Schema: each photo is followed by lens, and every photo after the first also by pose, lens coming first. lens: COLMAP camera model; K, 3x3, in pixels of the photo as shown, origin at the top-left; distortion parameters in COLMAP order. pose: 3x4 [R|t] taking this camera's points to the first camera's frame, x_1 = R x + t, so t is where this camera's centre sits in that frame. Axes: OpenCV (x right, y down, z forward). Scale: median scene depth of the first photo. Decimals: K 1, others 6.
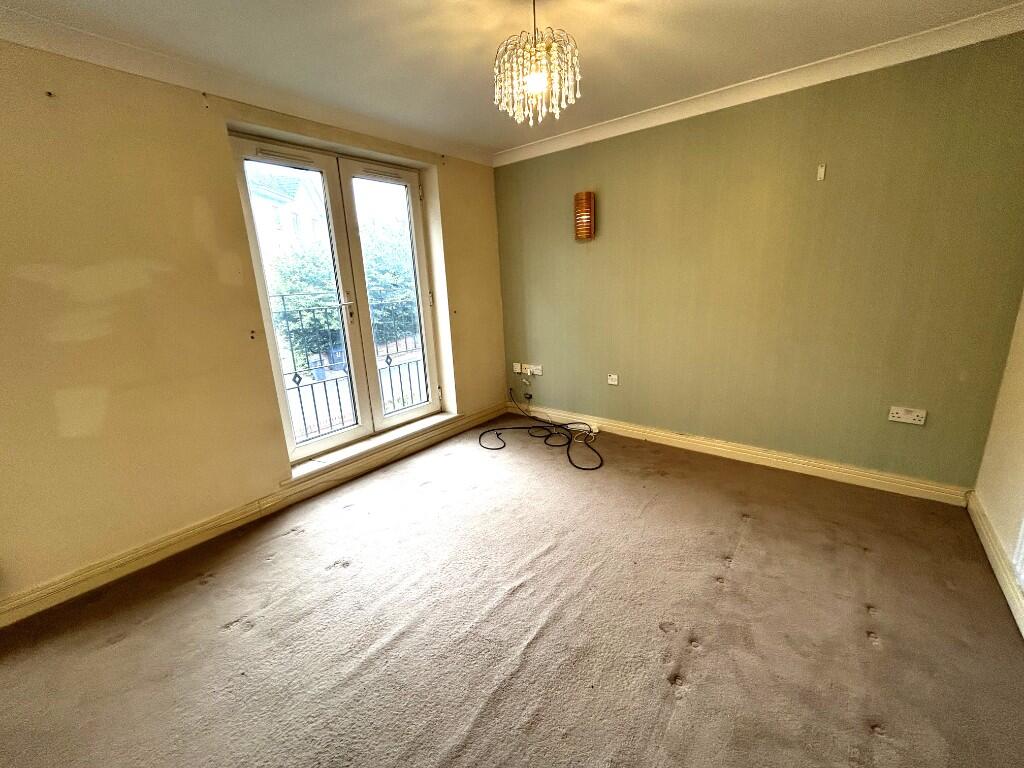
lens RADIAL K [[416.4, 0, 510.7], [0, 416.4, 384.0], [0, 0, 1]] dist [-0.000418, 0.000404]
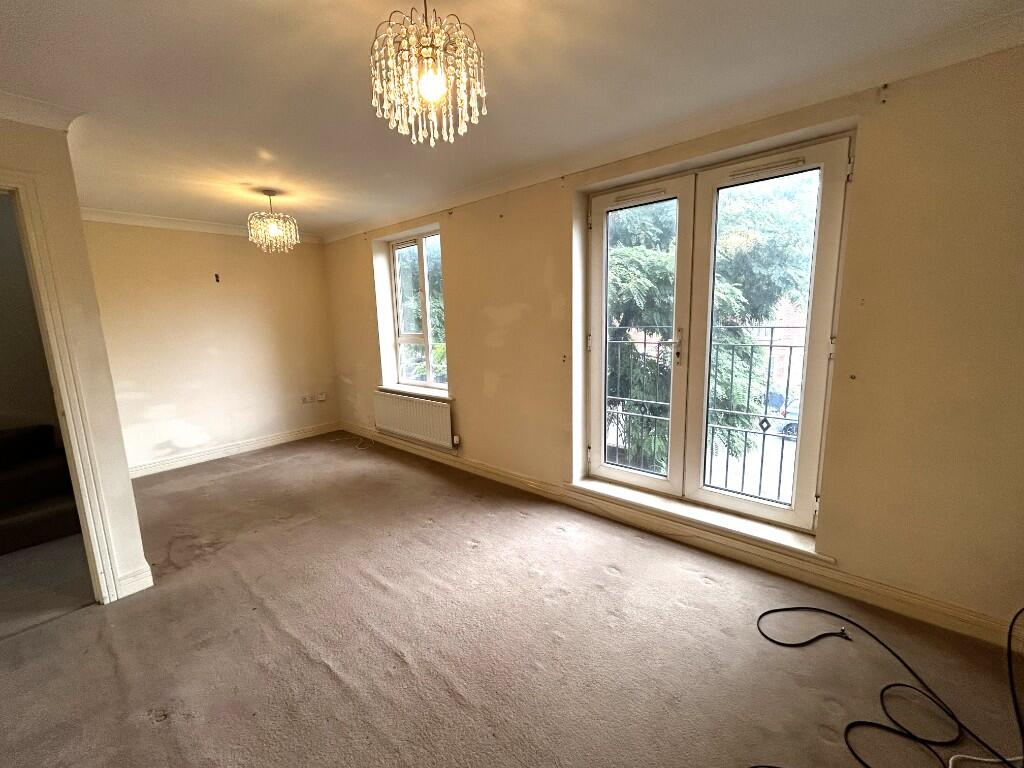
lens RADIAL K [[416.4, 0, 510.4], [0, 416.4, 383.3], [0, 0, 1]] dist [-0.000418, 0.000404]
pose [[-0.041413, 0.207750, -0.977305, 0.486554], [-0.216390, 0.953064, 0.211766, -0.217924], [0.975428, 0.220249, 0.005486, 0.671972]]
